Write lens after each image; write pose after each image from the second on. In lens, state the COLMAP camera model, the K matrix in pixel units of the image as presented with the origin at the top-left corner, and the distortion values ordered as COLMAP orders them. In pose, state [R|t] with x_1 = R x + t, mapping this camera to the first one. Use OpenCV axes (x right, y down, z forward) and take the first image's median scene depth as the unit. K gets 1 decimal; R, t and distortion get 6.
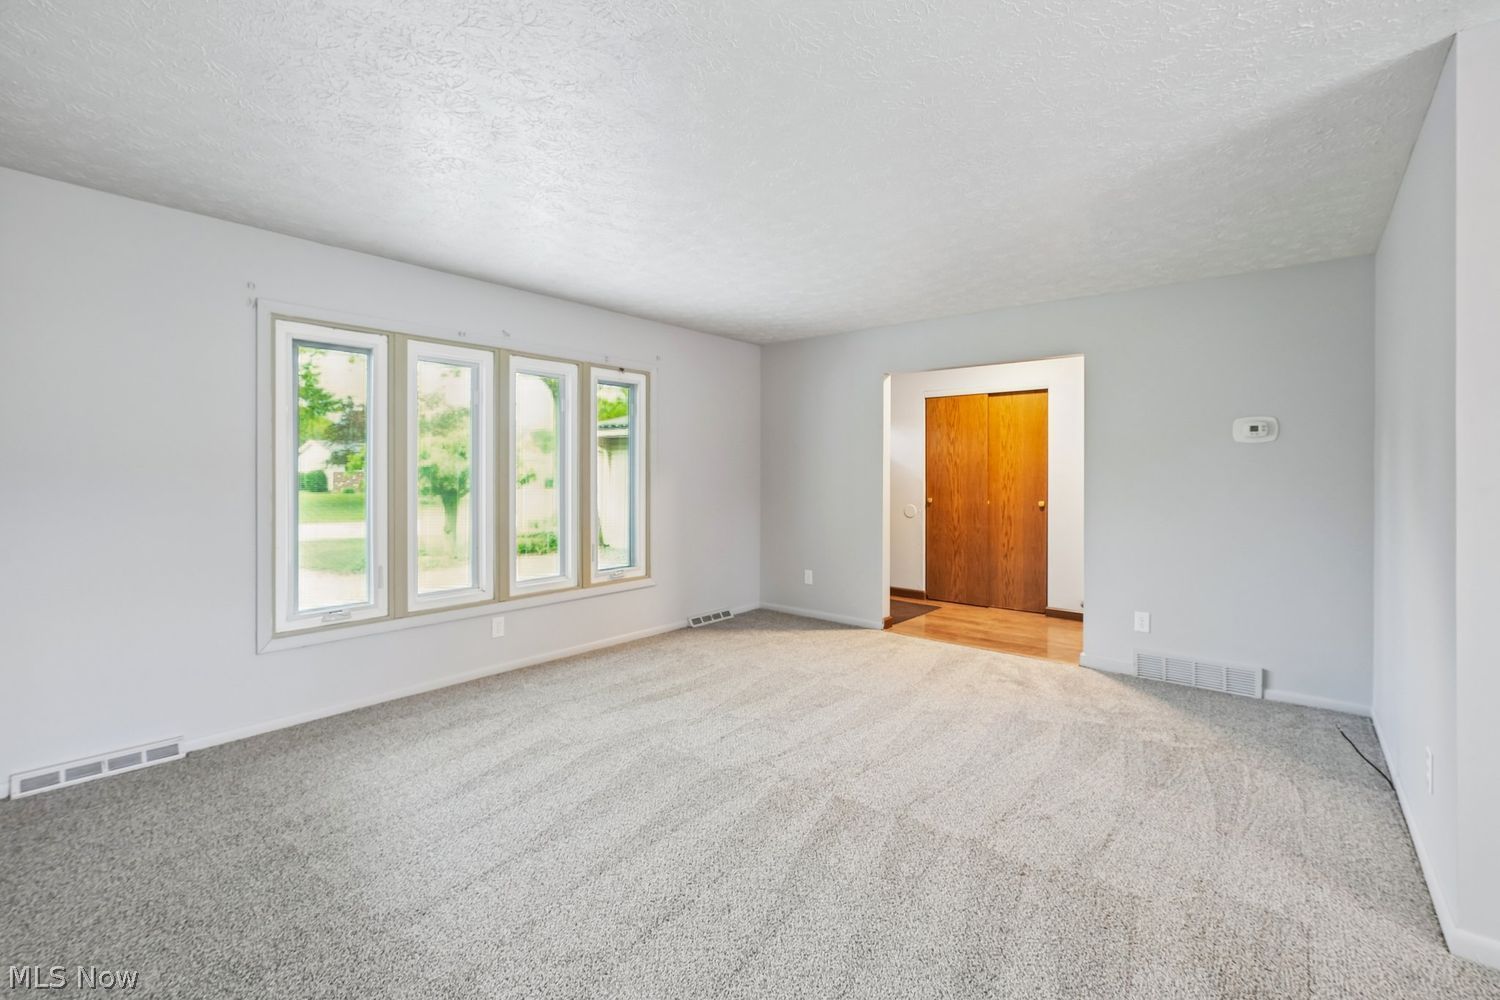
lens RADIAL K [[653.8, 0, 756.2], [0, 653.8, 477.1], [0, 0, 1]] dist [-0.001291, 0.000929]
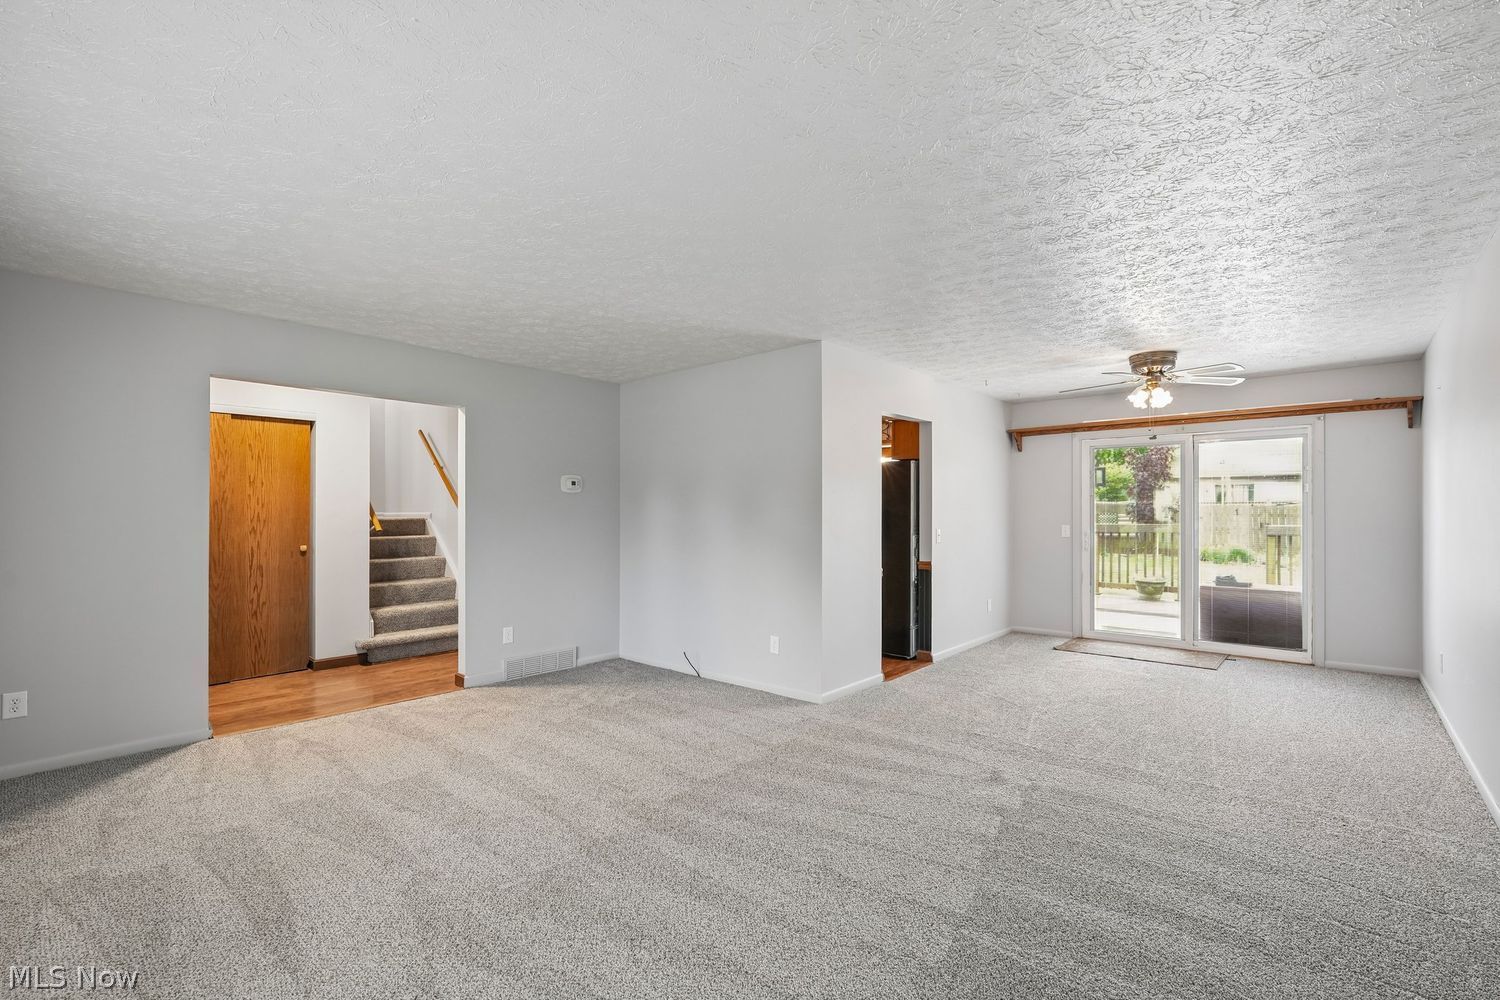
lens RADIAL K [[647.4, 0, 755.0], [0, 647.4, 512.1], [0, 0, 1]] dist [-0.003224, -0.000274]
pose [[0.034145, -0.001212, 0.999416, -0.609725], [0.006510, 0.999978, 0.000991, -0.007615], [-0.999396, 0.006472, 0.034152, 0.495281]]
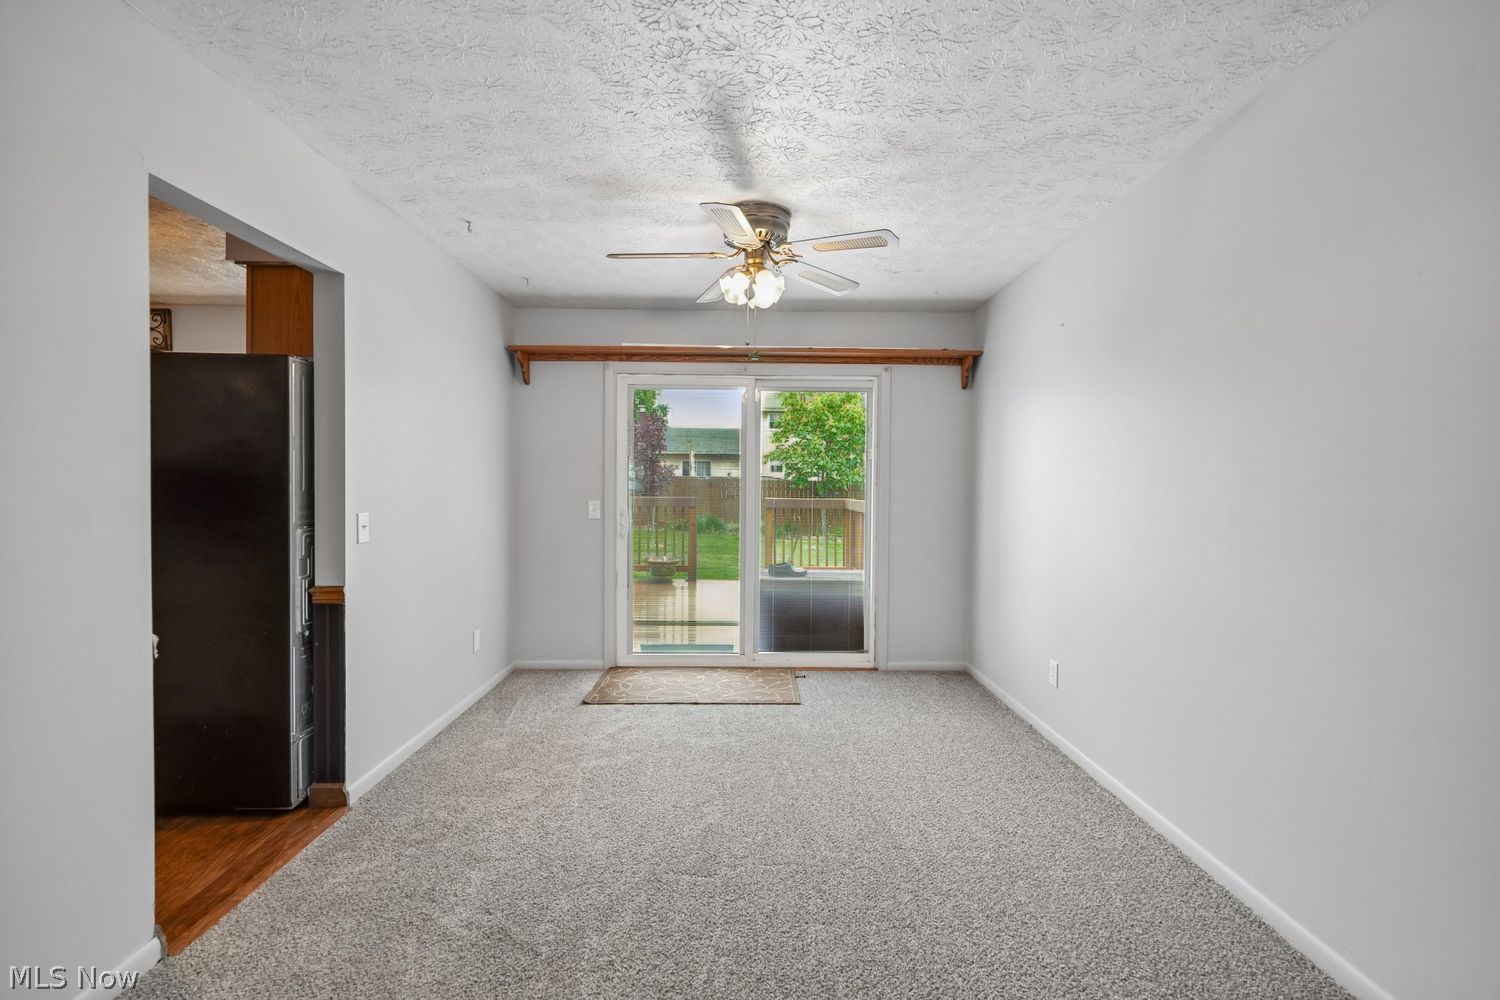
lens RADIAL K [[661.2, 0, 750.0], [0, 661.2, 500.0], [0, 0, 1]] dist [-0.001191, -0.000062]
pose [[-0.644160, -0.022599, 0.764557, 0.030379], [-0.004761, 0.999663, 0.025538, 0.000760], [-0.764876, 0.012811, -0.644050, 0.281801]]
